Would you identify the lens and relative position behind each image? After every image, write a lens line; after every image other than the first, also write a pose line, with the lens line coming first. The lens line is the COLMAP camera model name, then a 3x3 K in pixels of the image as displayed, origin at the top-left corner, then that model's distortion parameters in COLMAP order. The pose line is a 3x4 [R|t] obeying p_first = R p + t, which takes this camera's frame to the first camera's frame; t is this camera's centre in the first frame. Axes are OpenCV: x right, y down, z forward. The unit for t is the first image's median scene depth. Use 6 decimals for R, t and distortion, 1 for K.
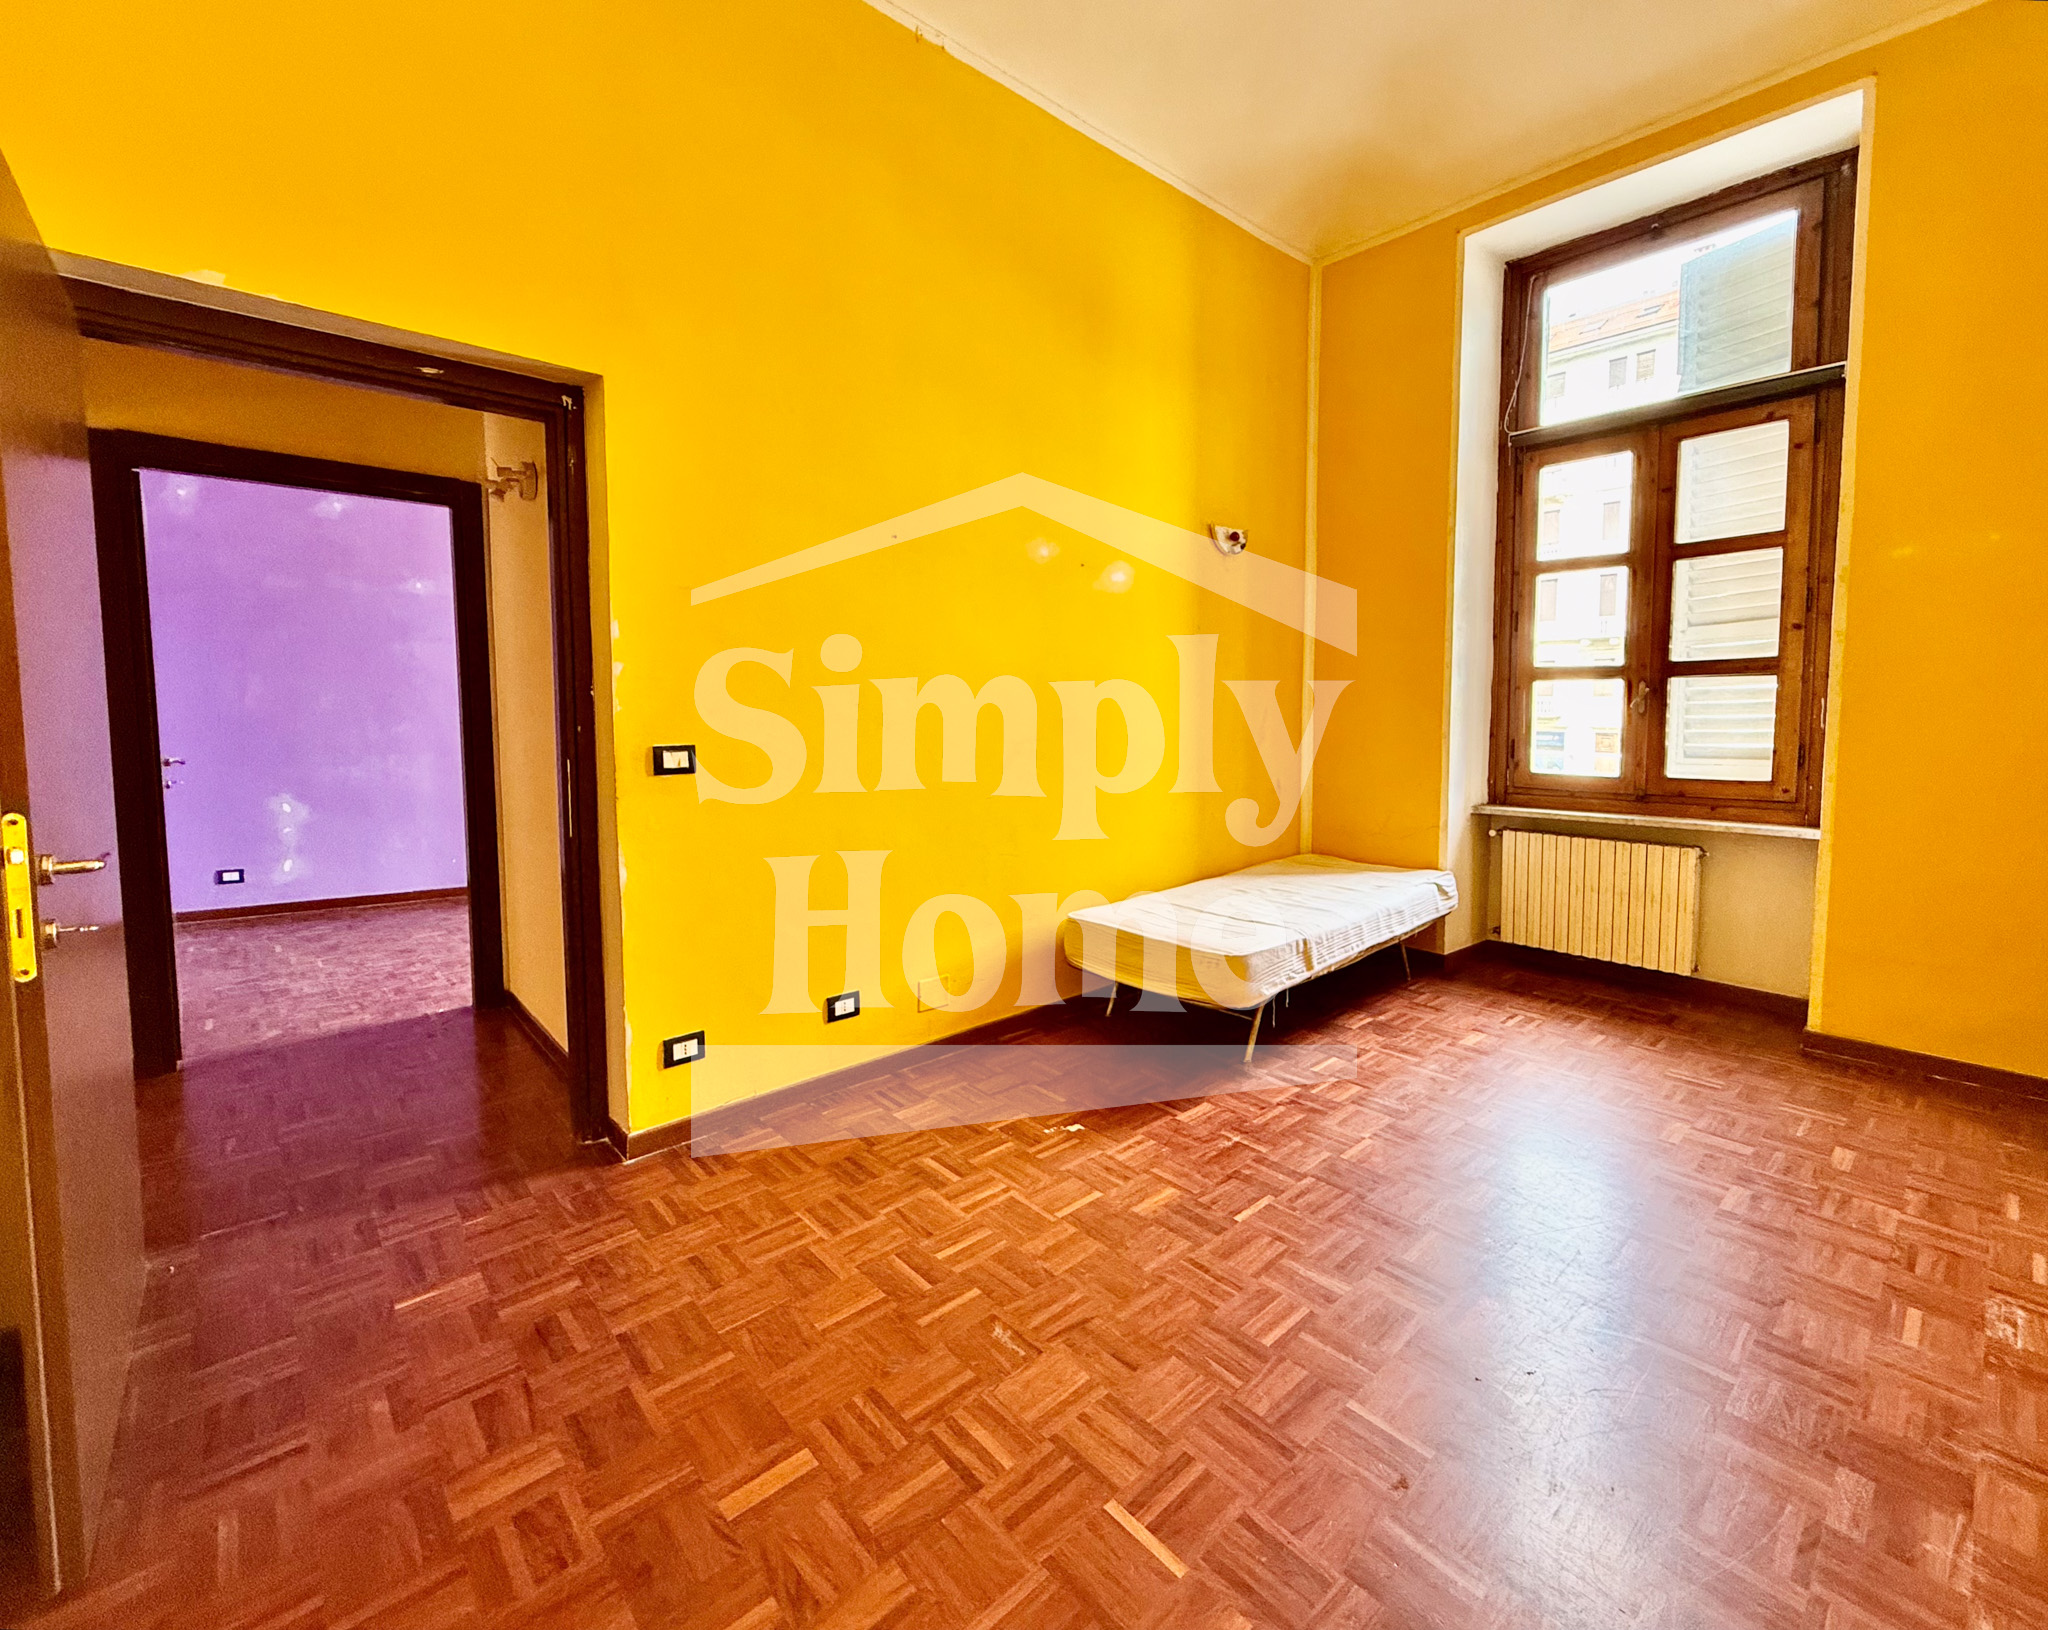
lens RADIAL K [[893.4, 0, 1065.5], [0, 893.4, 762.5], [0, 0, 1]] dist [0.003991, 0.000318]
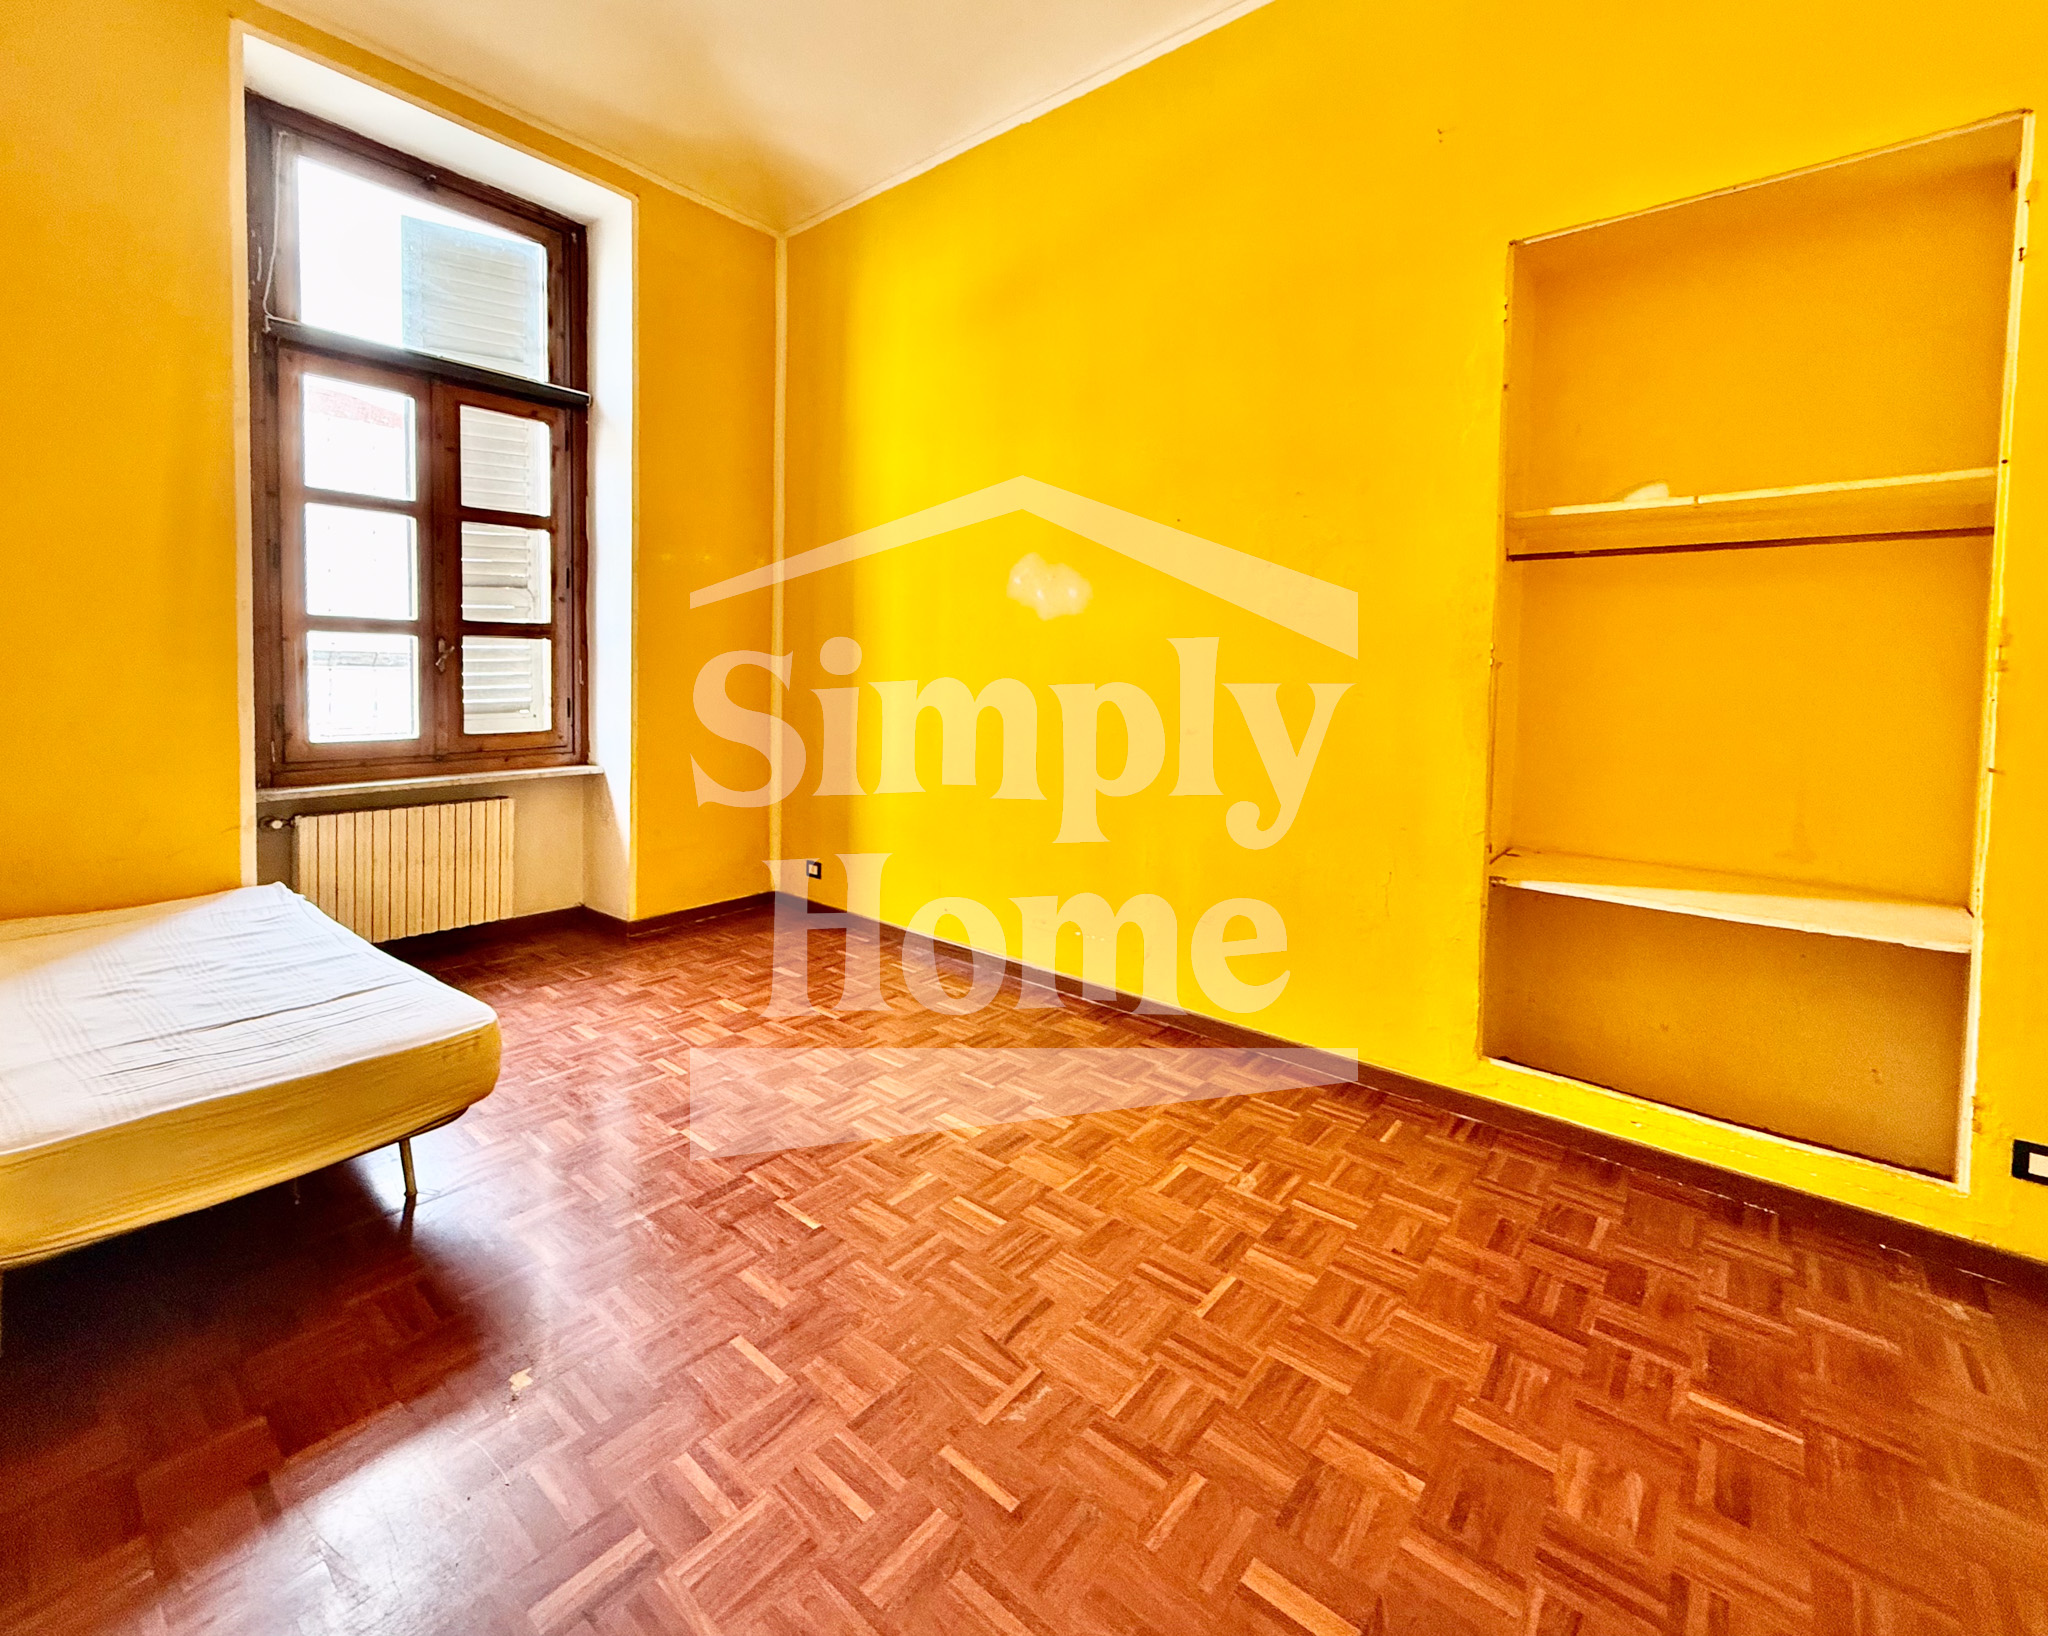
lens RADIAL K [[893.4, 0, 1027.3], [0, 893.4, 705.5], [0, 0, 1]] dist [0.003991, 0.000318]
pose [[-0.129651, -0.037617, 0.990846, -0.450491], [0.046831, 0.997933, 0.044014, -0.033964], [-0.990453, 0.052108, -0.127621, 0.540834]]
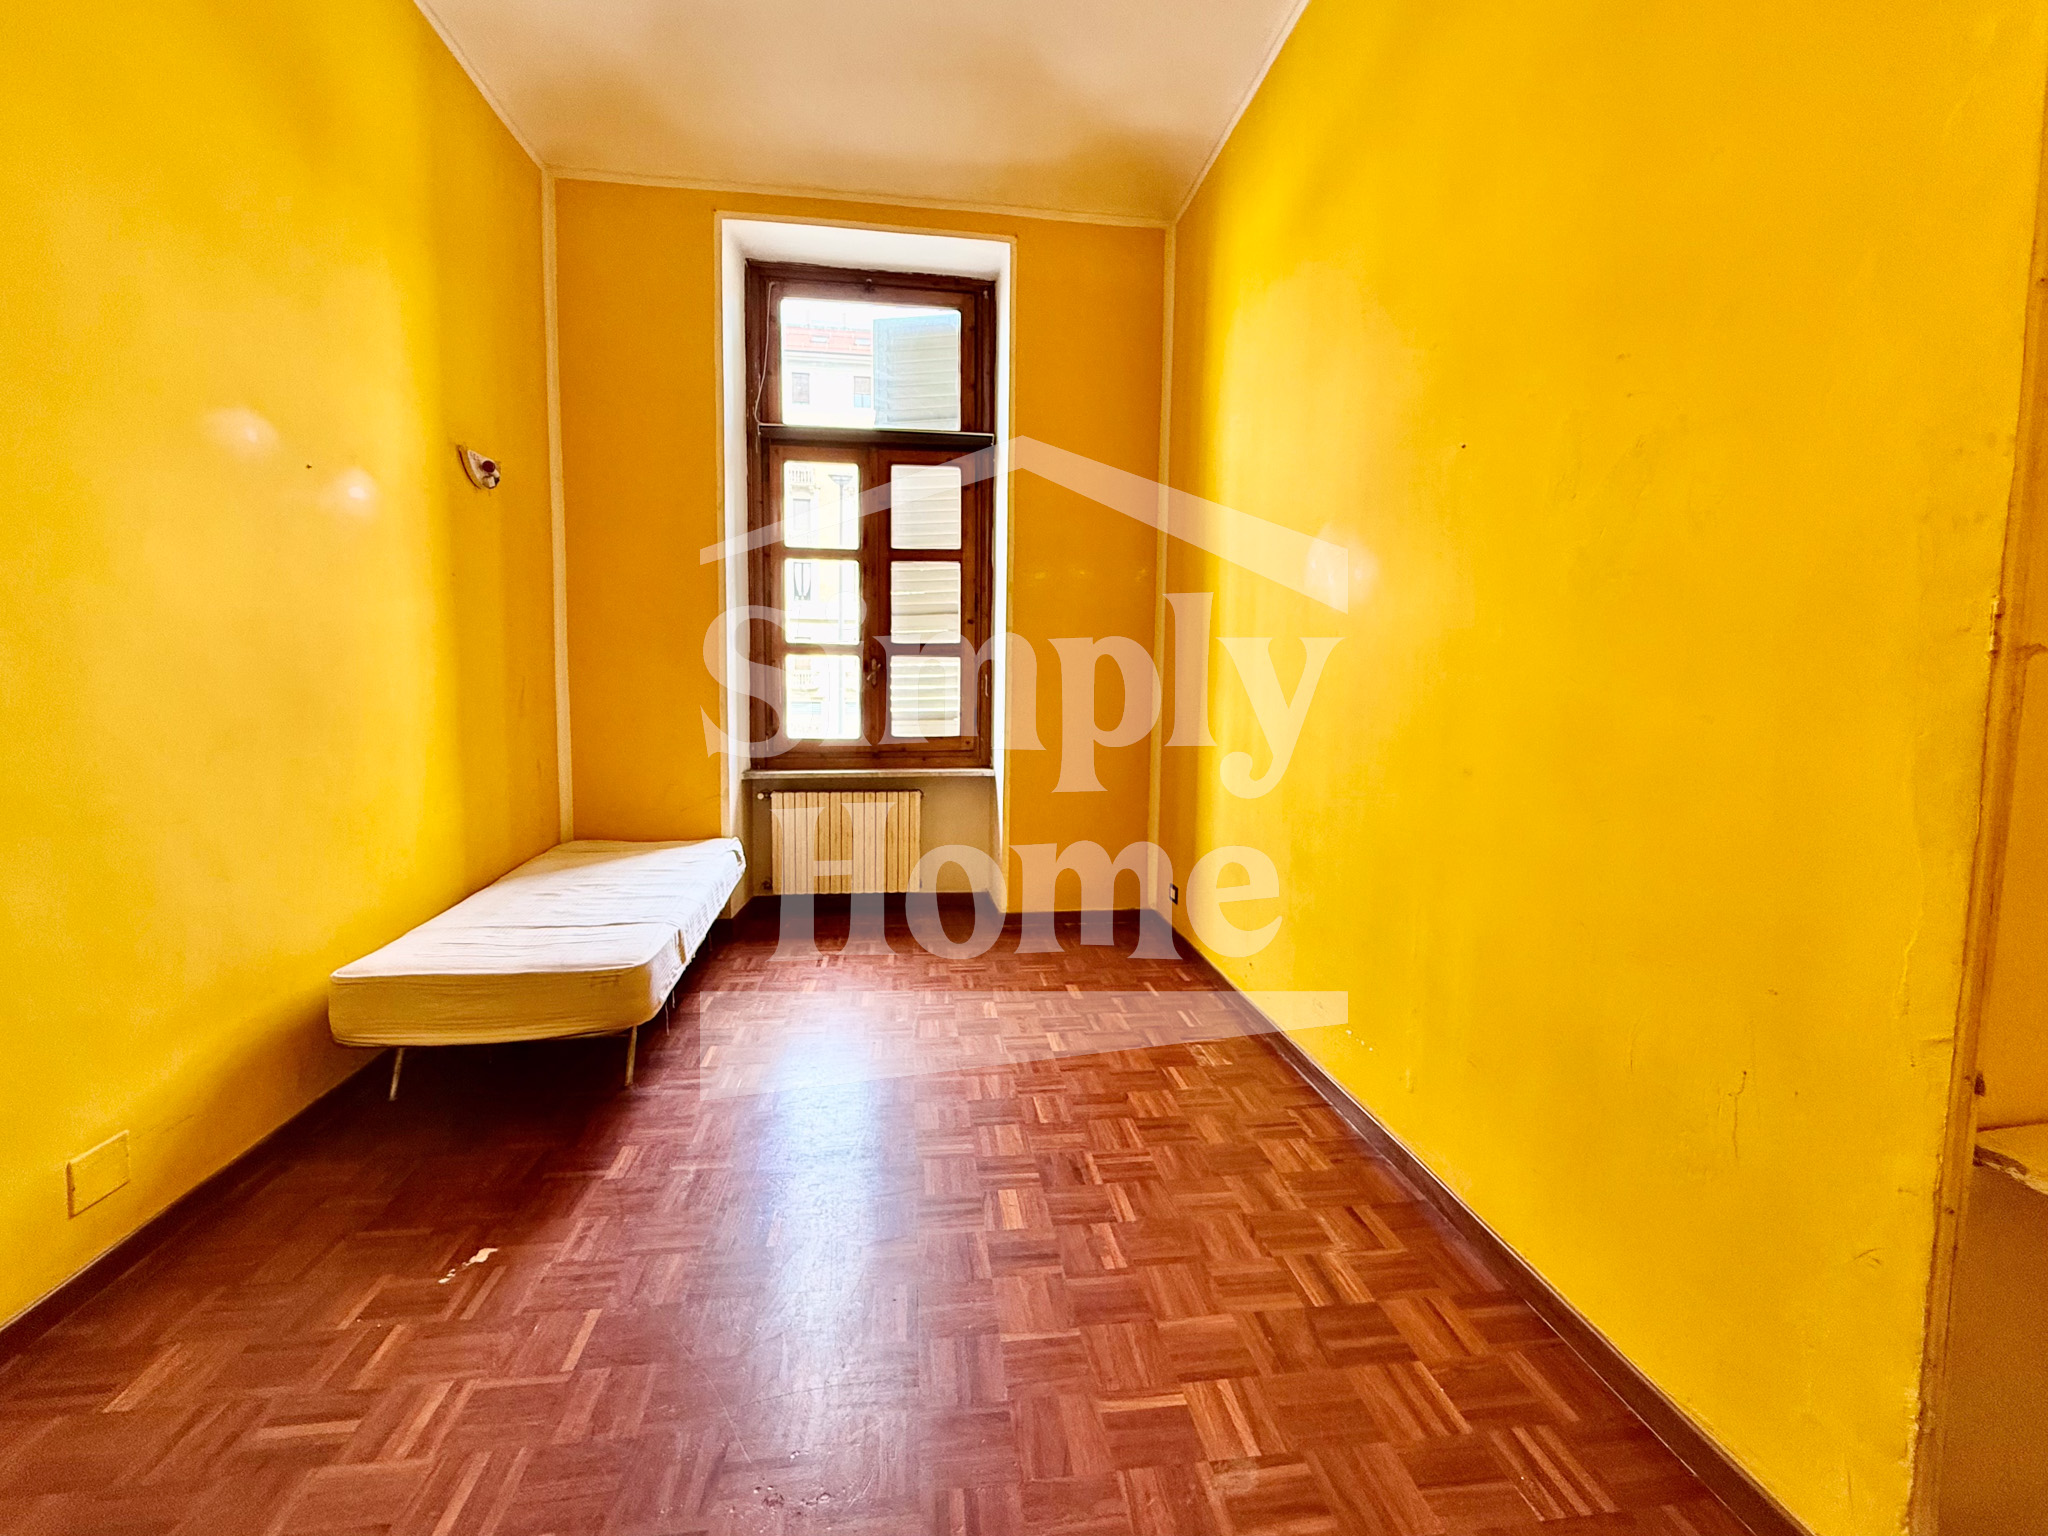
lens RADIAL K [[862.0, 0, 1020.9], [0, 862.0, 744.6], [0, 0, 1]] dist [-0.000495, 0.000729]
pose [[0.581856, -0.053159, 0.811552, -0.210391], [0.039826, 0.998527, 0.036852, -0.010181], [-0.812316, 0.010878, 0.583116, 0.174156]]
